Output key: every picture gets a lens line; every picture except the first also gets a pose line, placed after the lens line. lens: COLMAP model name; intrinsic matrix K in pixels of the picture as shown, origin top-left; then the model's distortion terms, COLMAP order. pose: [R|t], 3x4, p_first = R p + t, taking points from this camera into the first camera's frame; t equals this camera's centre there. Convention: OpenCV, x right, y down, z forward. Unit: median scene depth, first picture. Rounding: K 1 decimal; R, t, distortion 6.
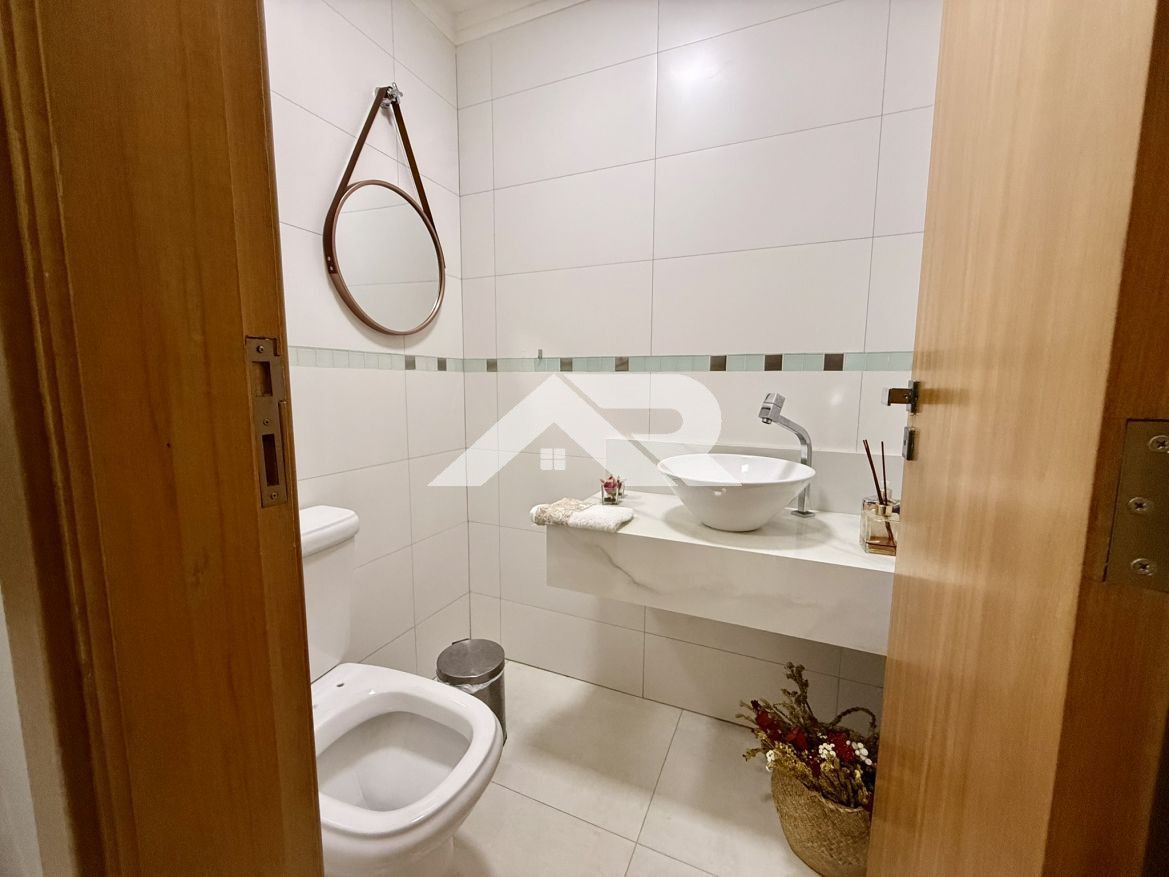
lens RADIAL K [[464.7, 0, 583.4], [0, 464.7, 437.7], [0, 0, 1]] dist [0.002834, -0.001611]
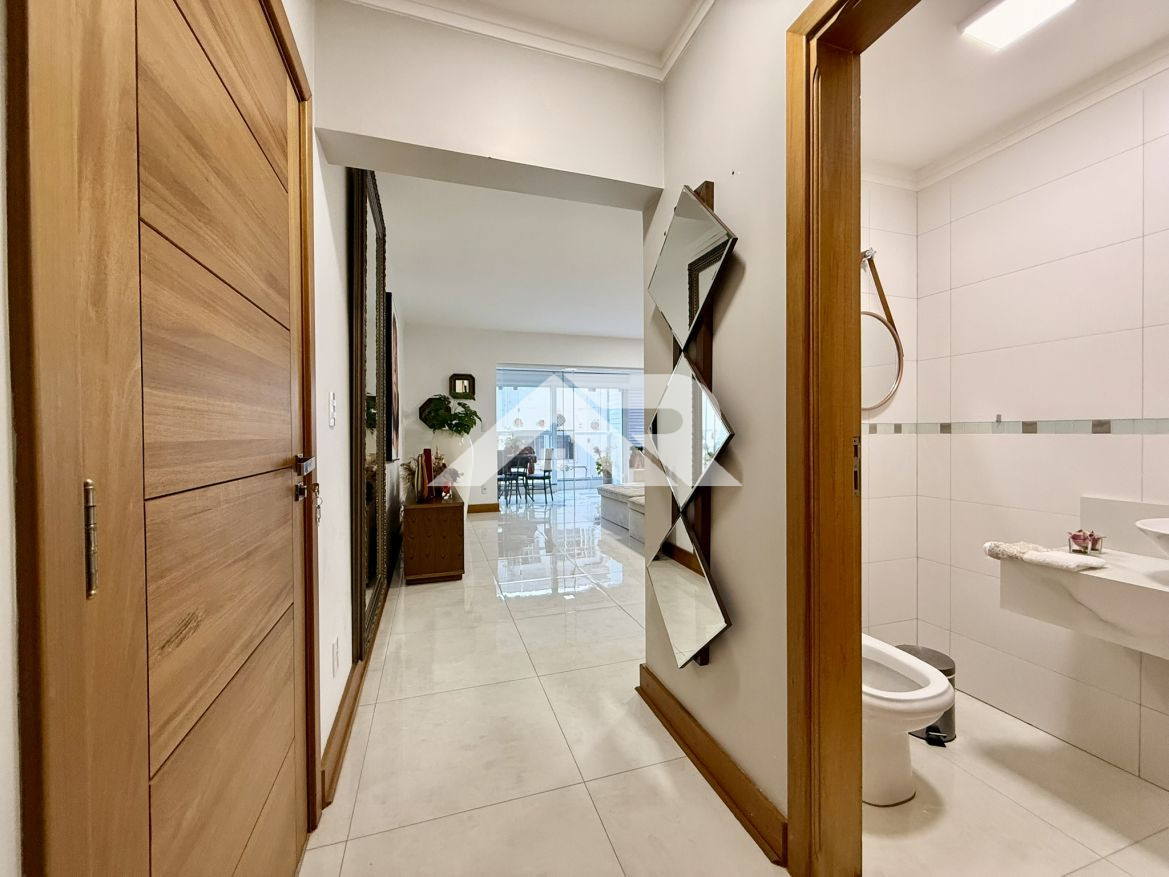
lens RADIAL K [[464.7, 0, 583.4], [0, 464.7, 437.4], [0, 0, 1]] dist [0.002834, -0.001611]
pose [[0.667754, -0.004053, -0.744371, 0.092727], [-0.077043, 0.994238, -0.074527, 0.038119], [0.740385, 0.107114, 0.663594, -0.620005]]
